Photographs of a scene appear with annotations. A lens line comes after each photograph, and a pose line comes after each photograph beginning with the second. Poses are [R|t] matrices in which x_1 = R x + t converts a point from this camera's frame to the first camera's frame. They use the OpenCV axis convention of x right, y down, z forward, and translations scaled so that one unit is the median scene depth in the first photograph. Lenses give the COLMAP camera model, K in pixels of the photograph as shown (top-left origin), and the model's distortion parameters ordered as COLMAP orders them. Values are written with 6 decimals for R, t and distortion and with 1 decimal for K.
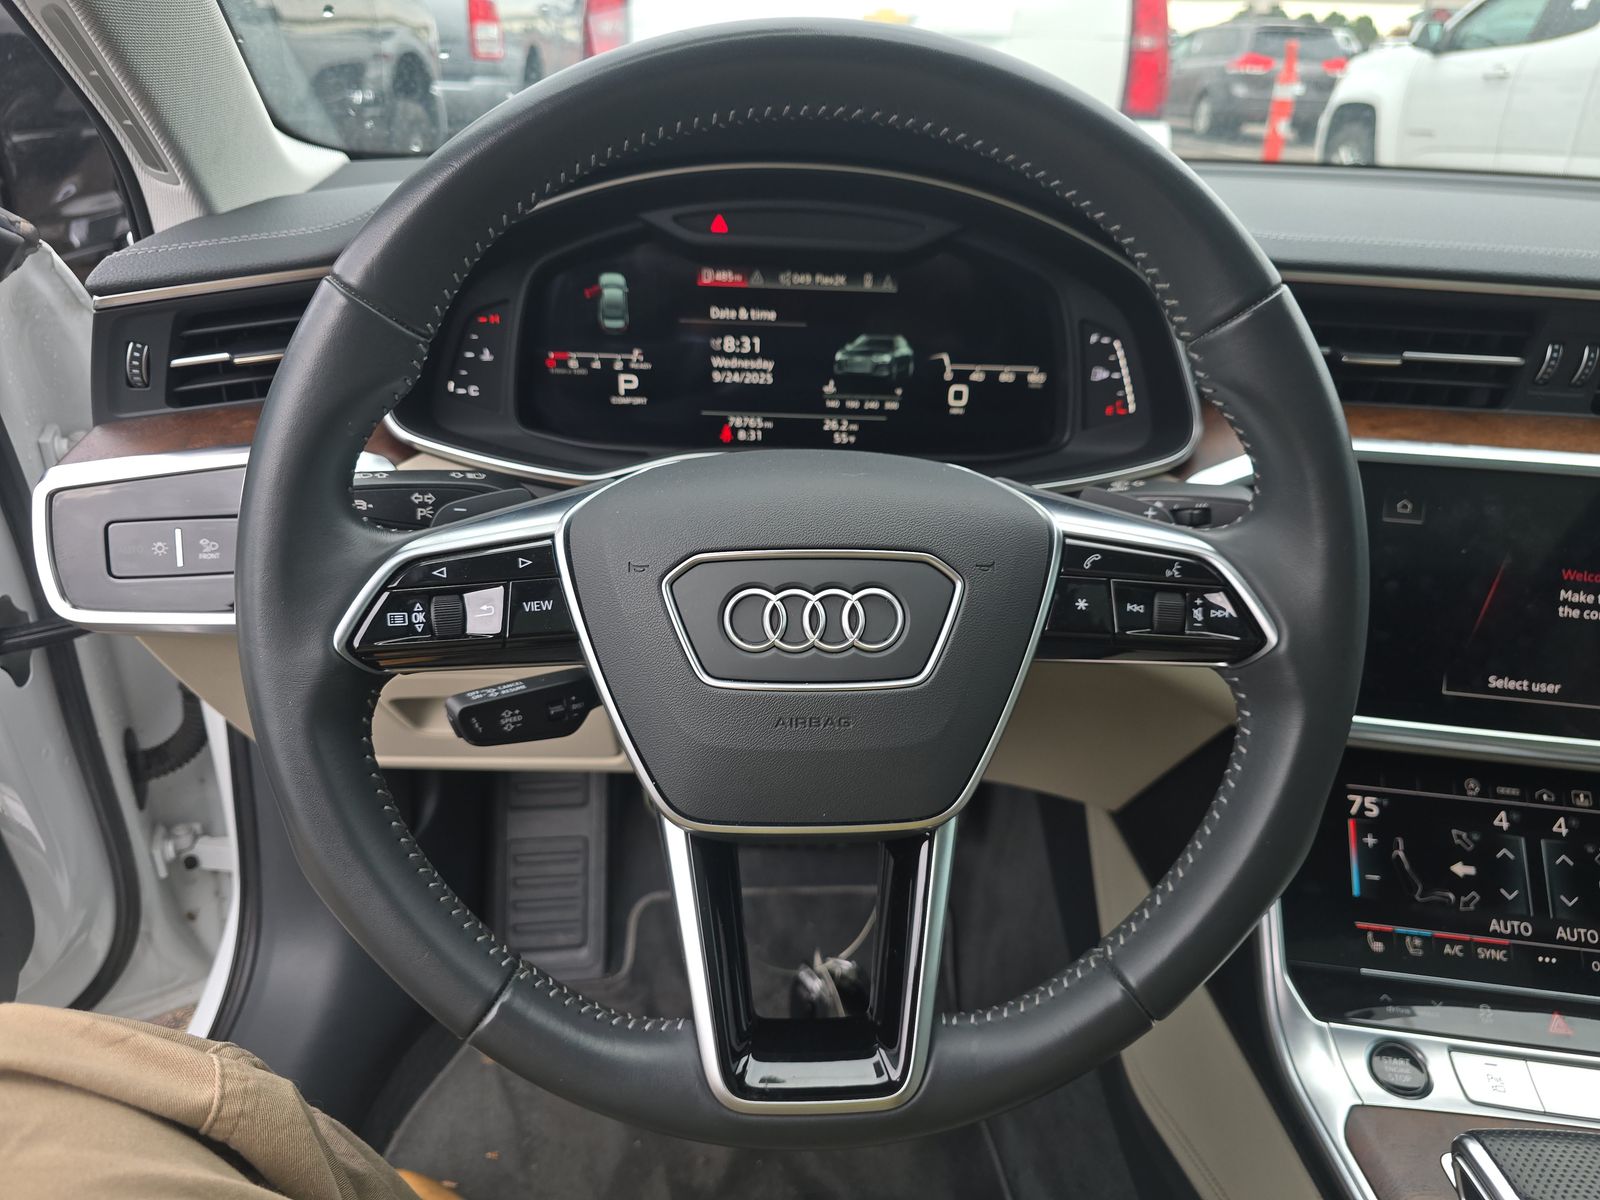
lens RADIAL K [[1035.6, 0, 801.1], [0, 1035.6, 614.7], [0, 0, 1]] dist [-0.005578, -0.020868]
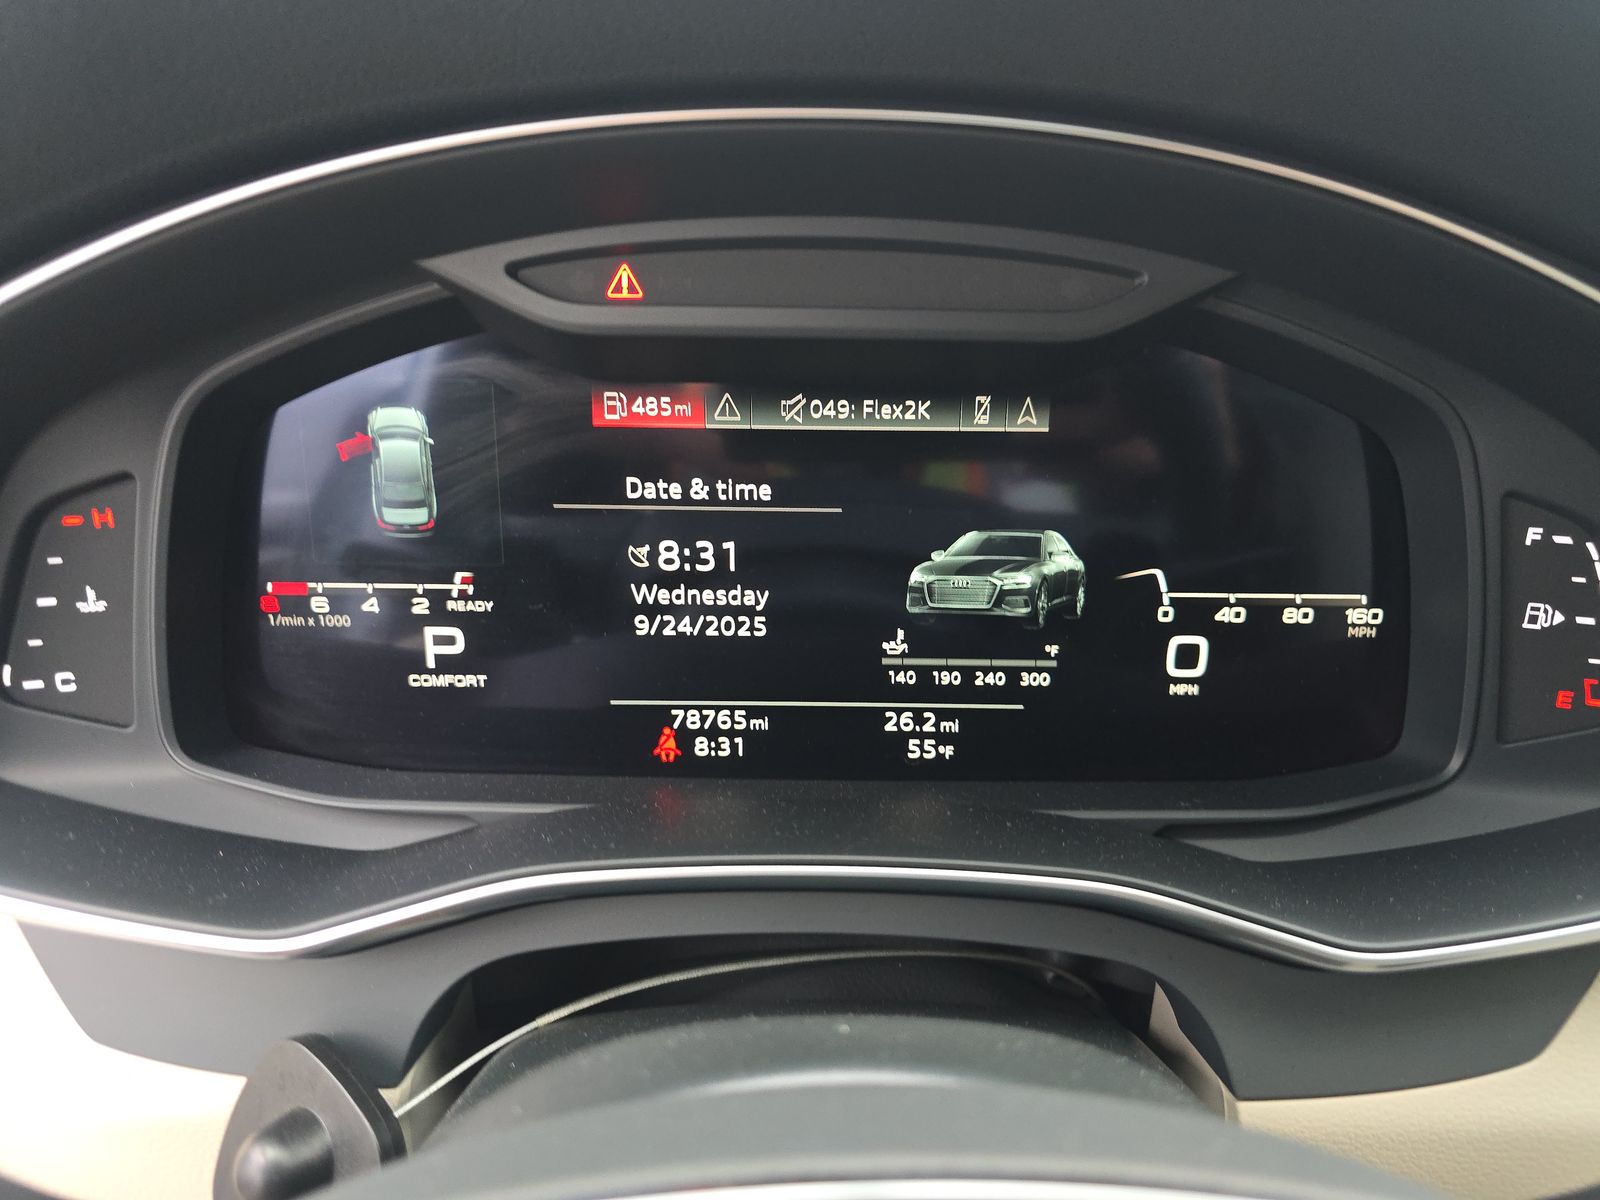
lens RADIAL K [[1035.6, 0, 793.9], [0, 1035.6, 589.7], [0, 0, 1]] dist [-0.005578, -0.020868]
pose [[0.999761, -0.018458, -0.011751, -0.010966], [0.016776, 0.991384, -0.129912, -0.190624], [0.014047, 0.129684, 0.991456, 0.570146]]
